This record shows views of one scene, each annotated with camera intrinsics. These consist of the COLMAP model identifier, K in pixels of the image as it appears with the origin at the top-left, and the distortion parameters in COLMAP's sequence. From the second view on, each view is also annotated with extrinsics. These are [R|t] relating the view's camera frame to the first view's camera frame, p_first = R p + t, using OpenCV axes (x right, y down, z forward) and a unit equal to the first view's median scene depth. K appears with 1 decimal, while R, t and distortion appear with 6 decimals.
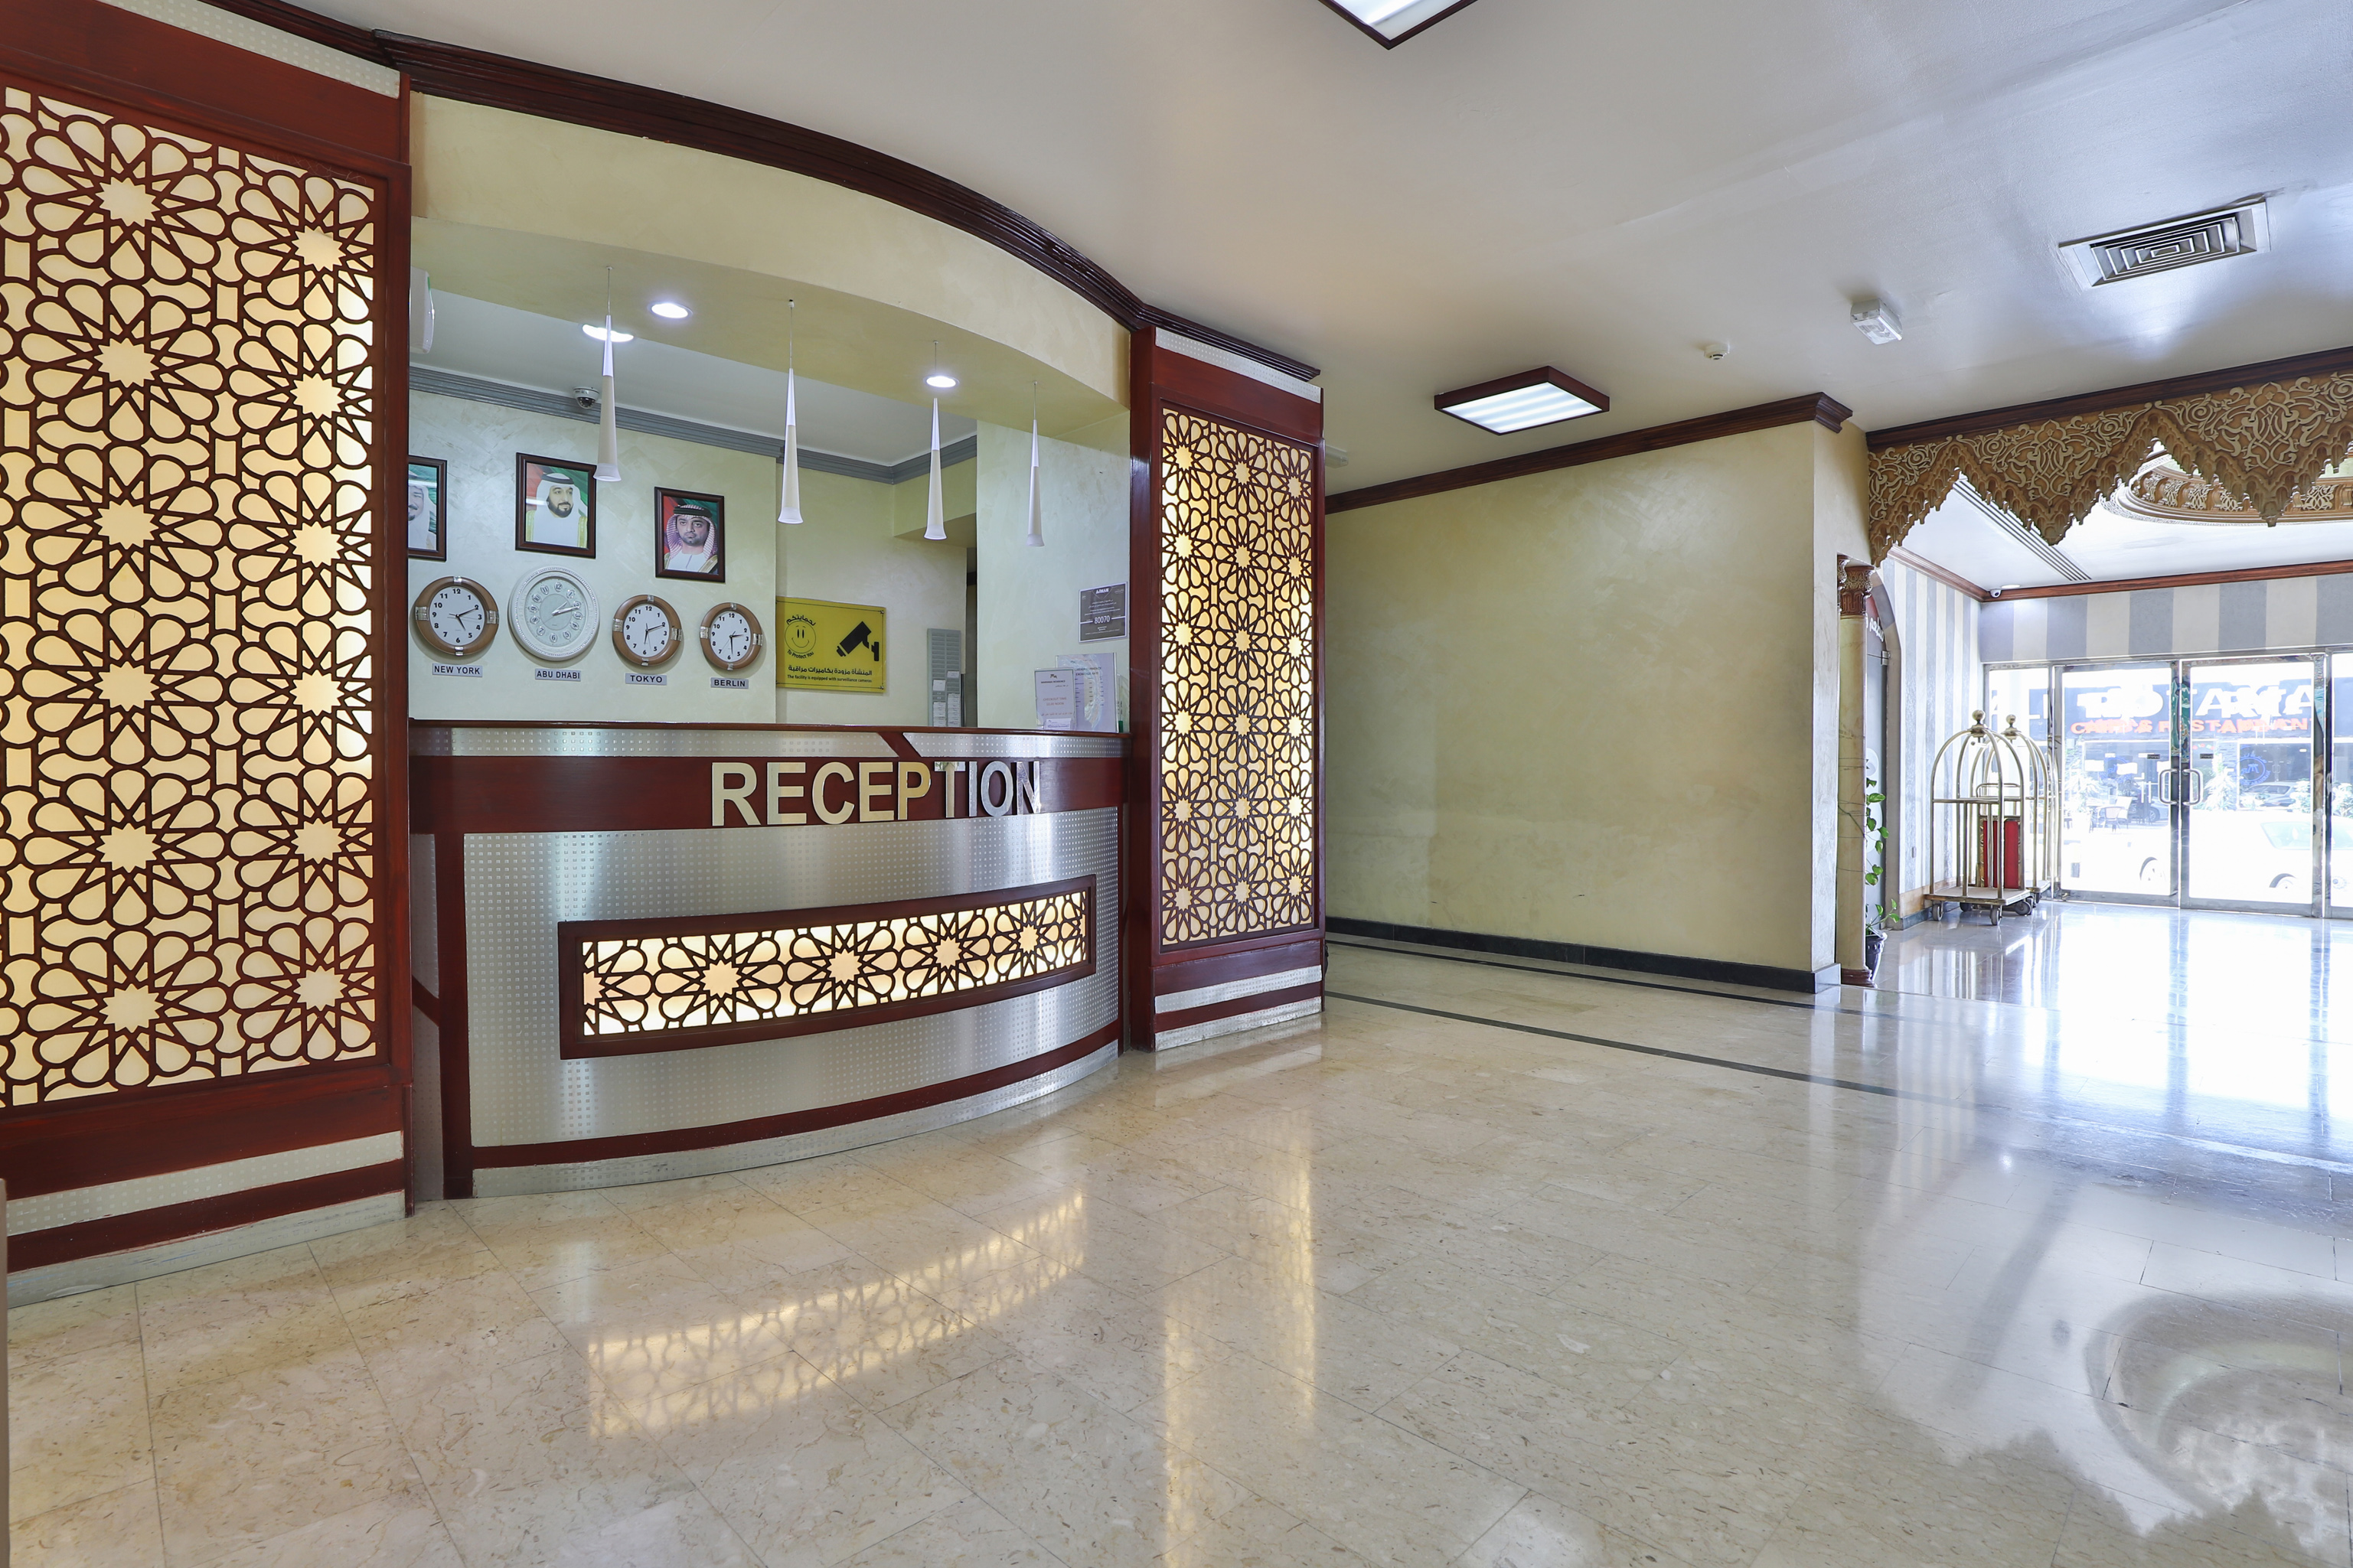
lens RADIAL K [[1145.2, 0, 1191.8], [0, 1145.2, 779.0], [0, 0, 1]] dist [-0.036955, 0.006702]
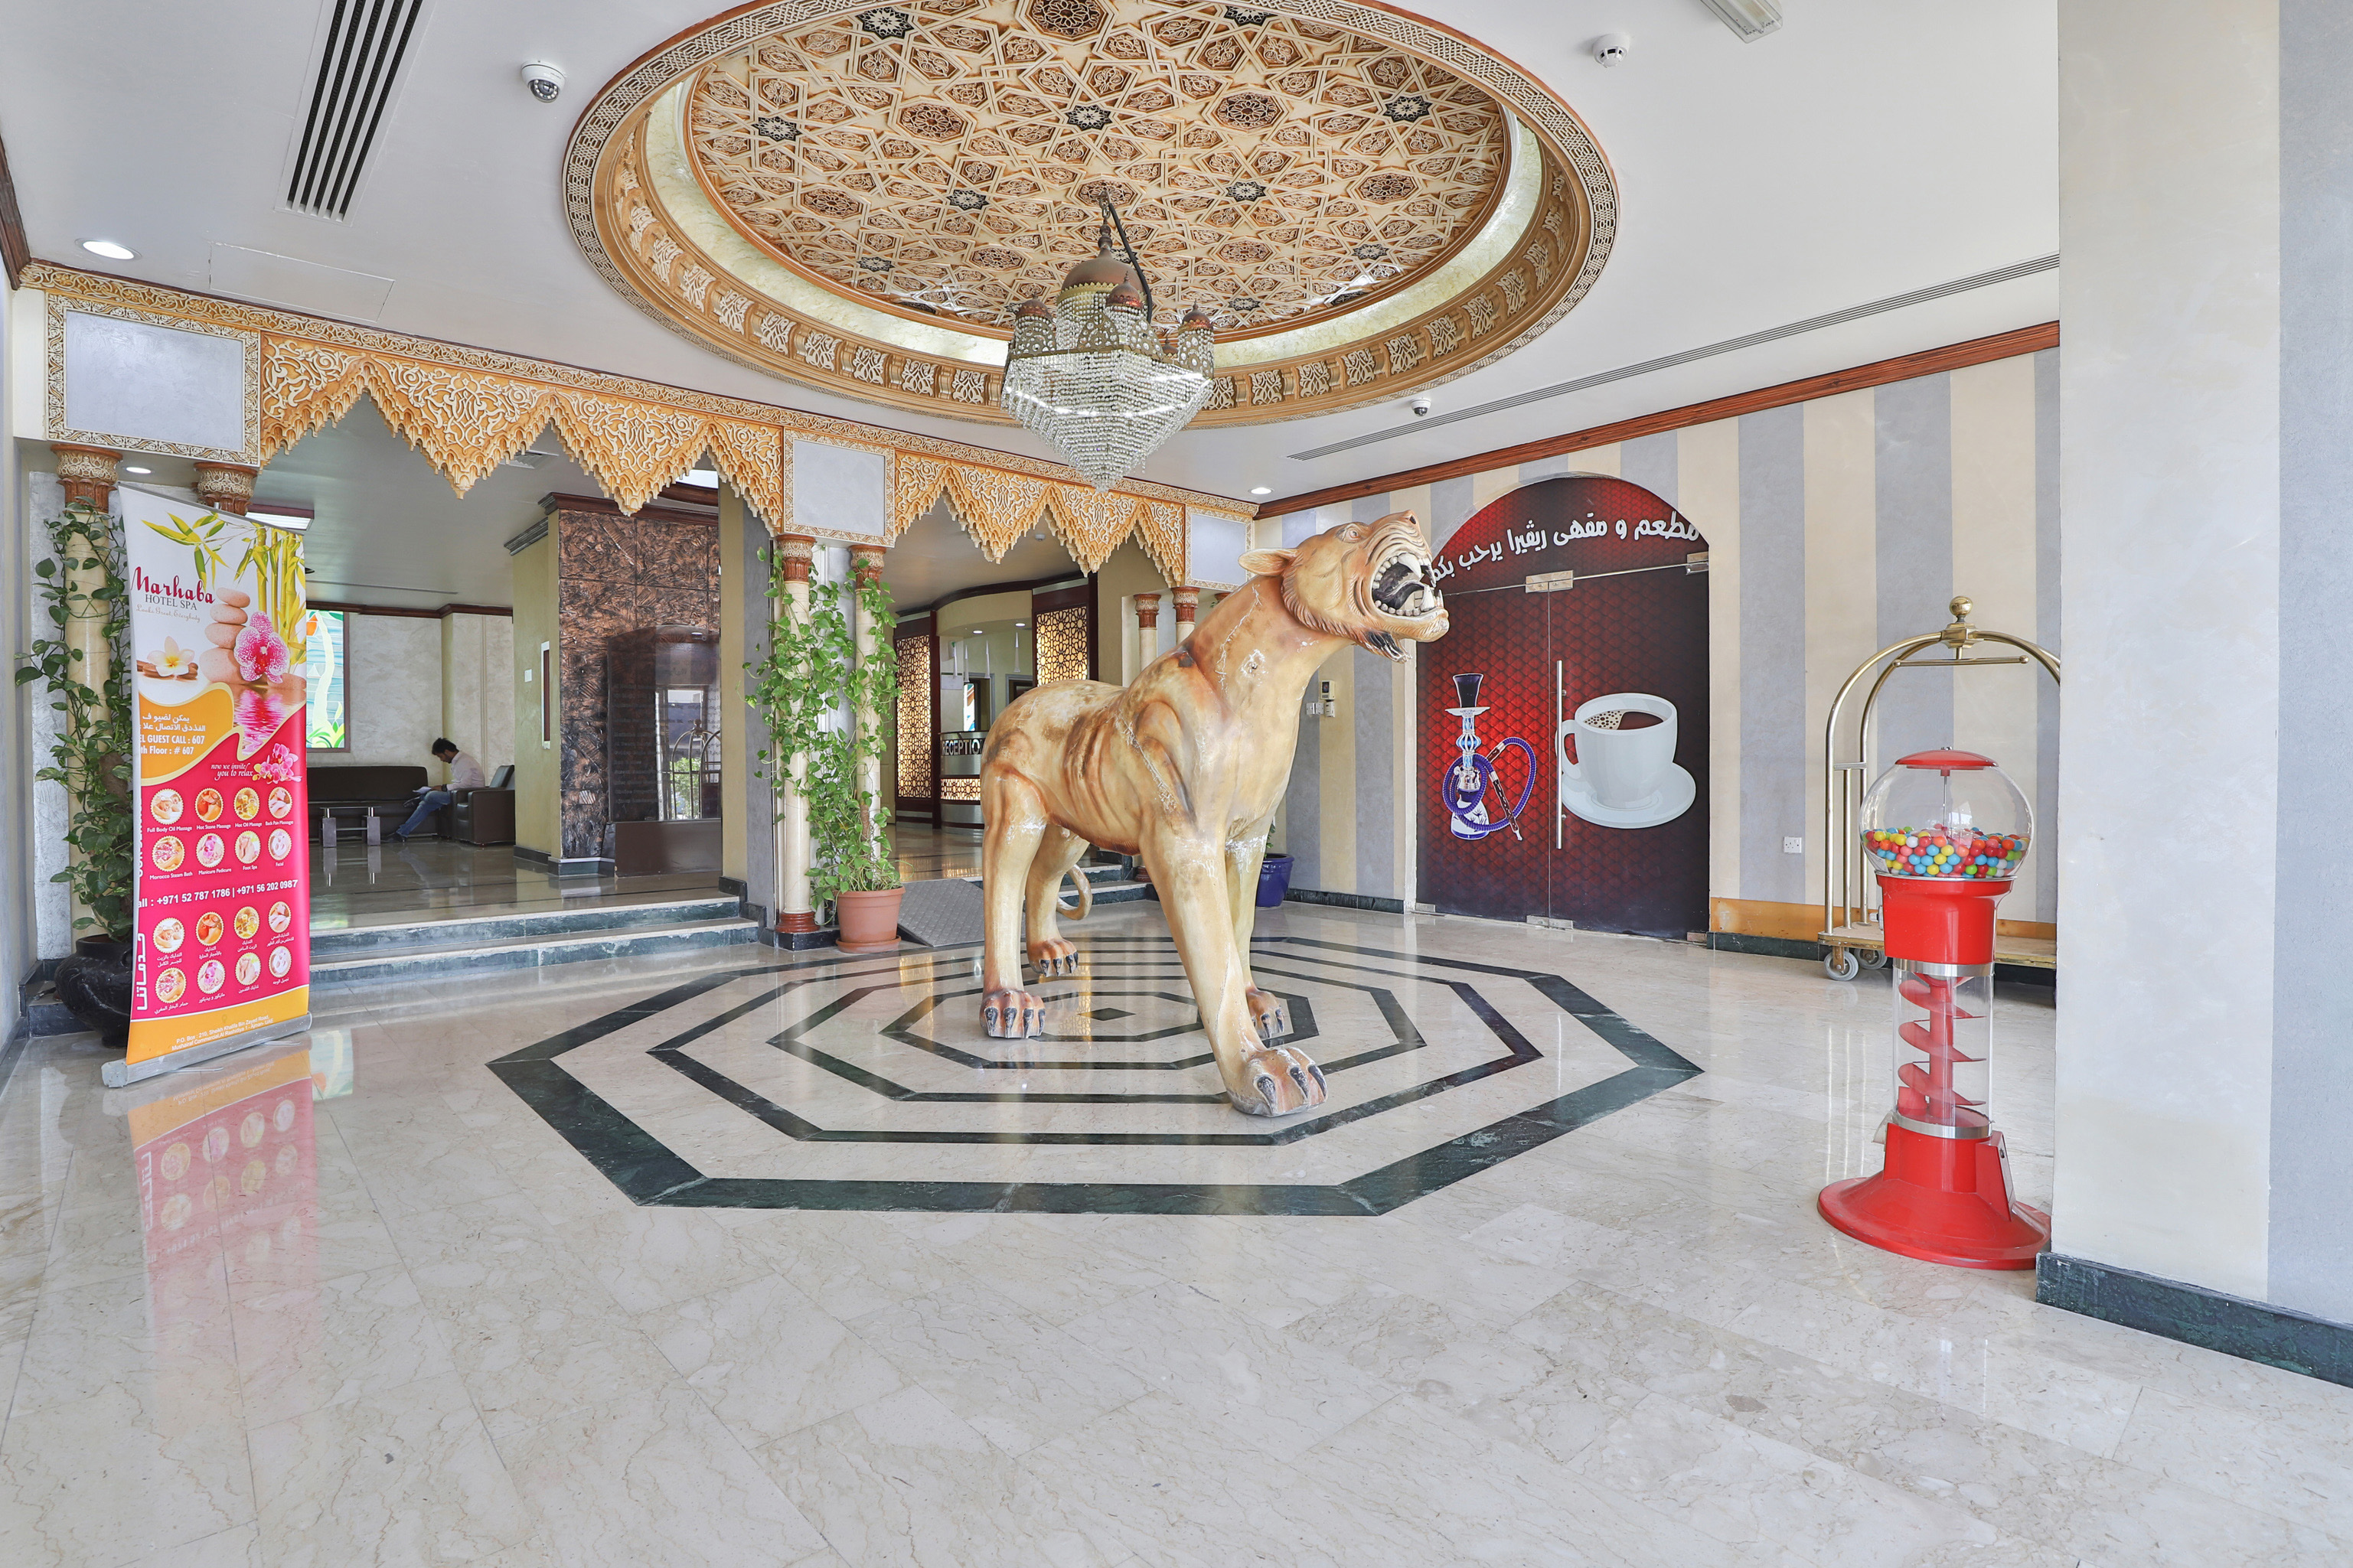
lens RADIAL K [[1145.2, 0, 1193.1], [0, 1145.2, 780.7], [0, 0, 1]] dist [-0.036955, 0.006702]
pose [[-0.040102, 0.015822, -0.999070, 3.619137], [-0.005605, 0.999855, 0.016059, 0.057285], [0.999180, 0.006243, -0.040007, 1.918479]]
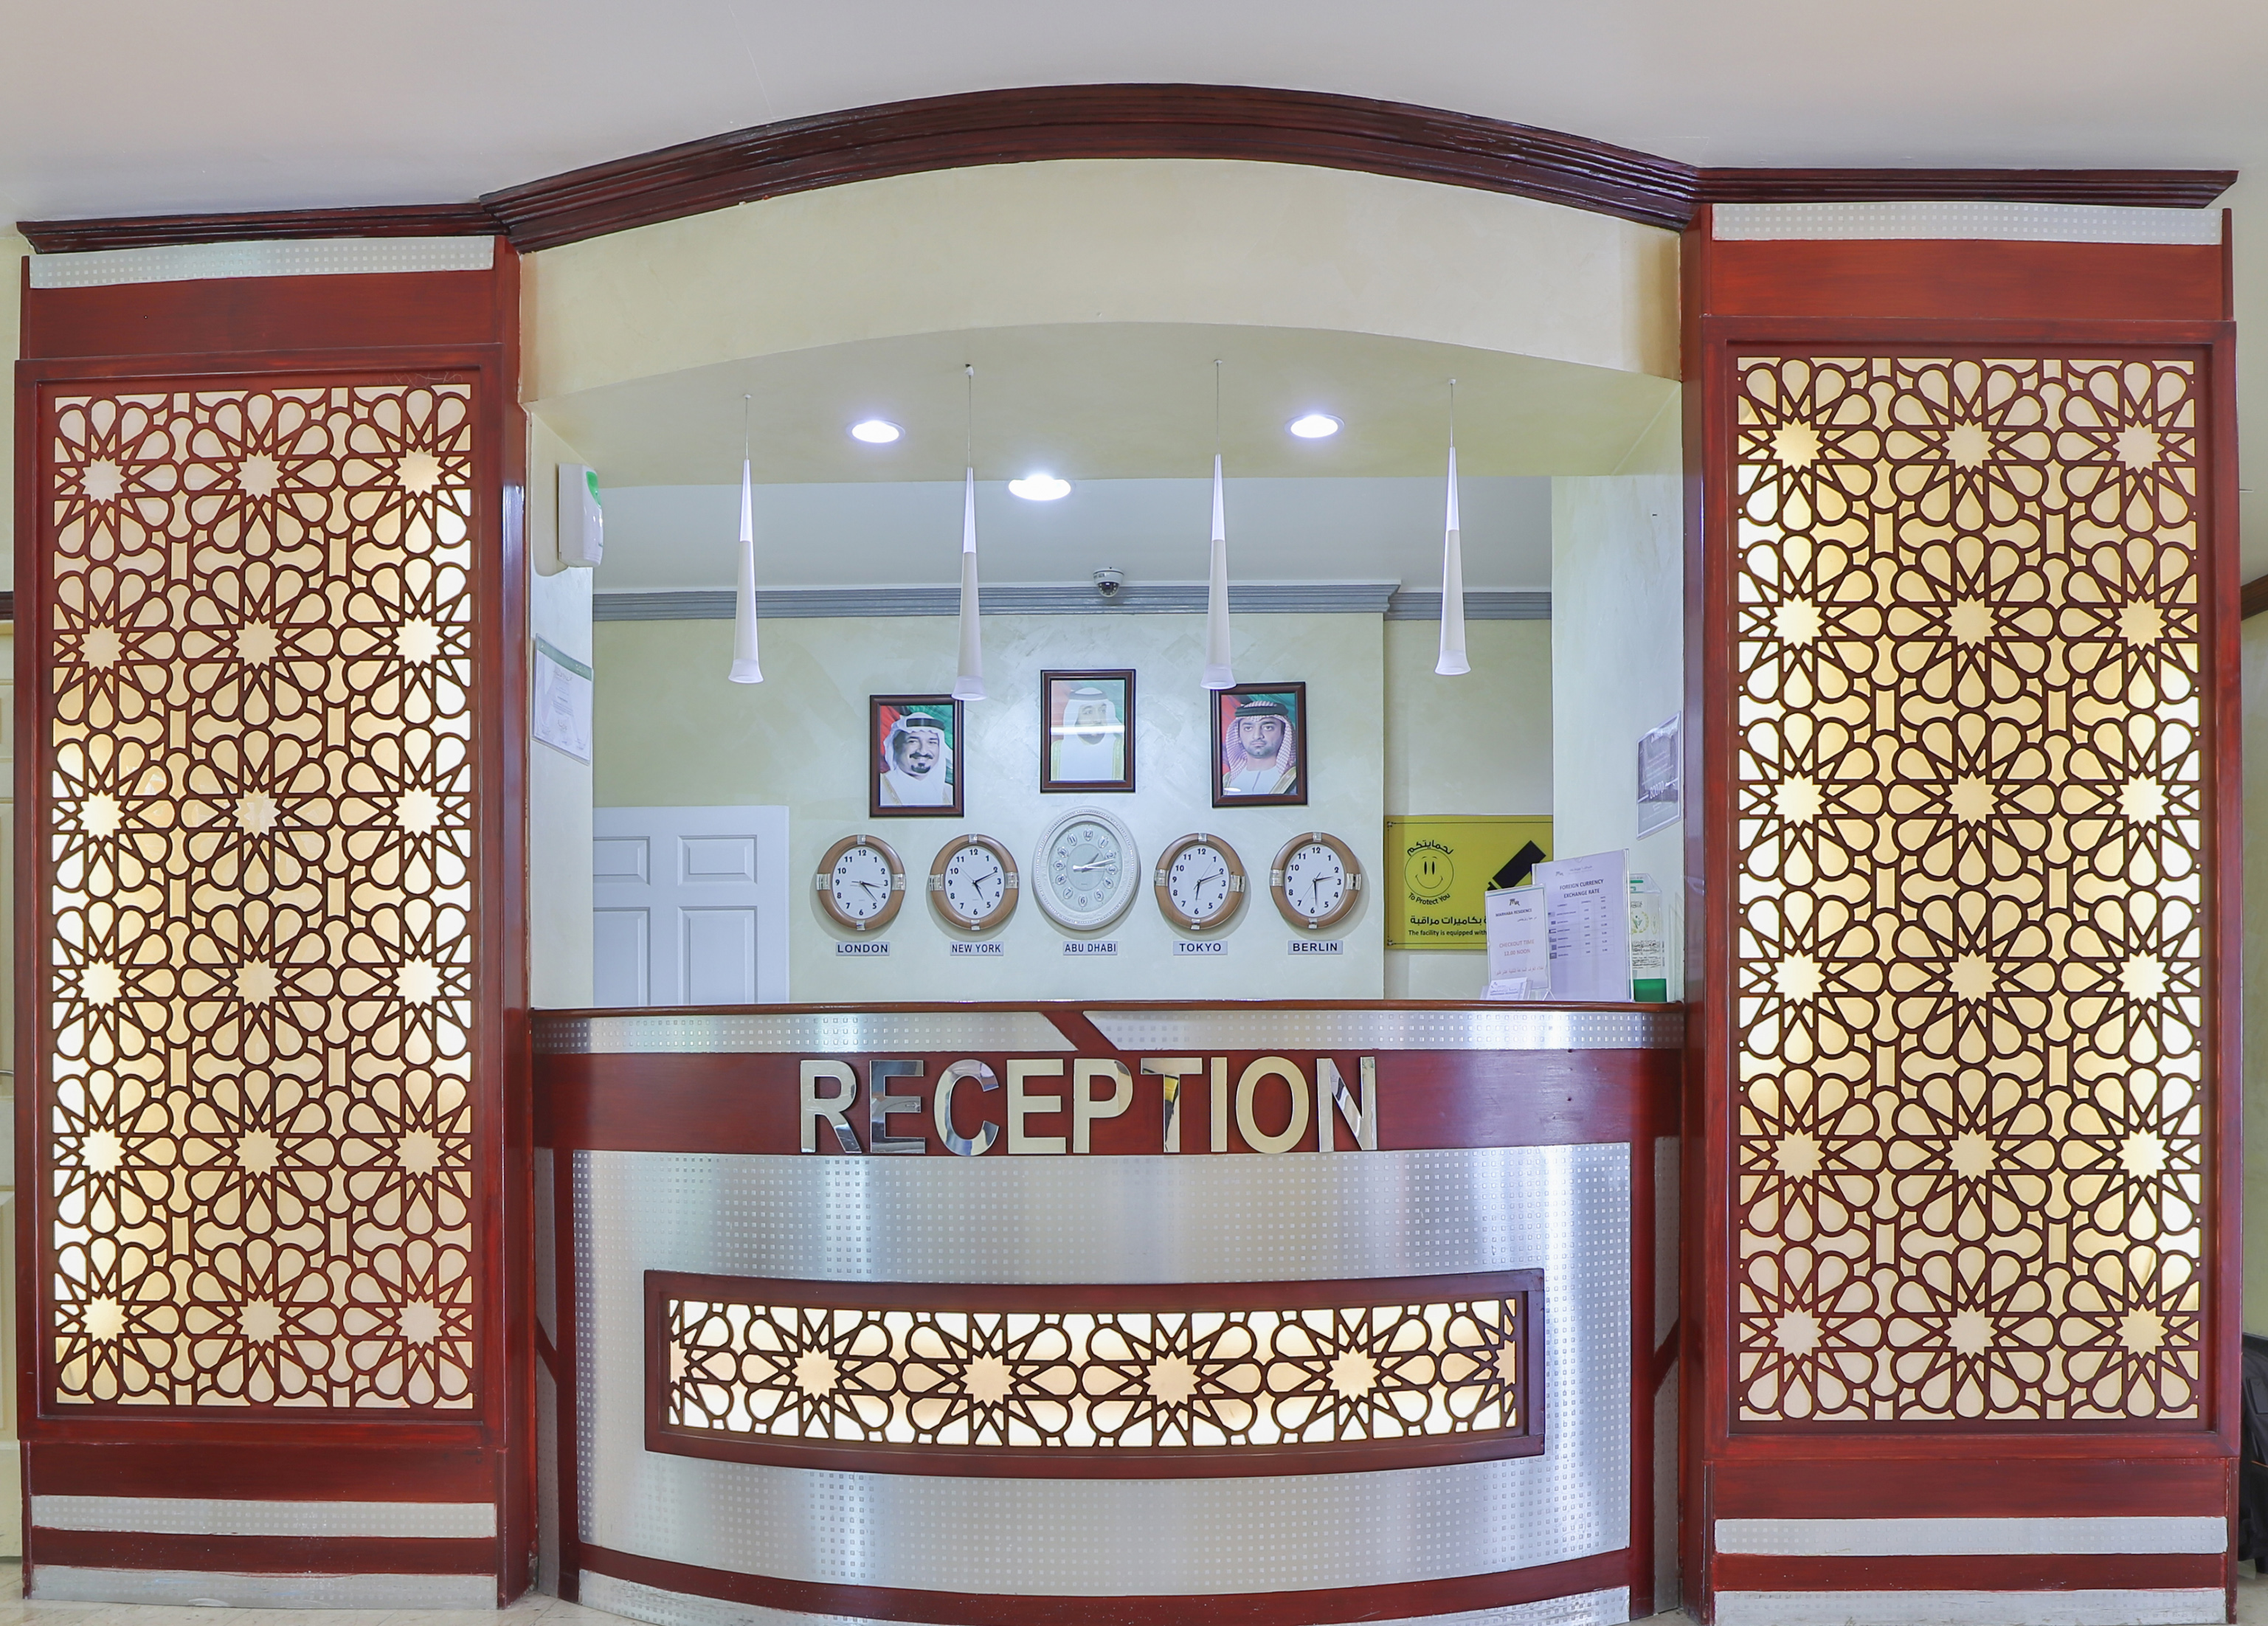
lens RADIAL K [[1581.4, 0, 1114.5], [0, 1581.4, 1074.8], [0, 0, 1]] dist [-0.031132, -0.001794]
pose [[0.697500, 0.003305, -0.716577, 0.354816], [-0.007412, 0.999969, -0.002603, -0.004093], [0.716546, 0.007127, 0.697503, 0.405902]]
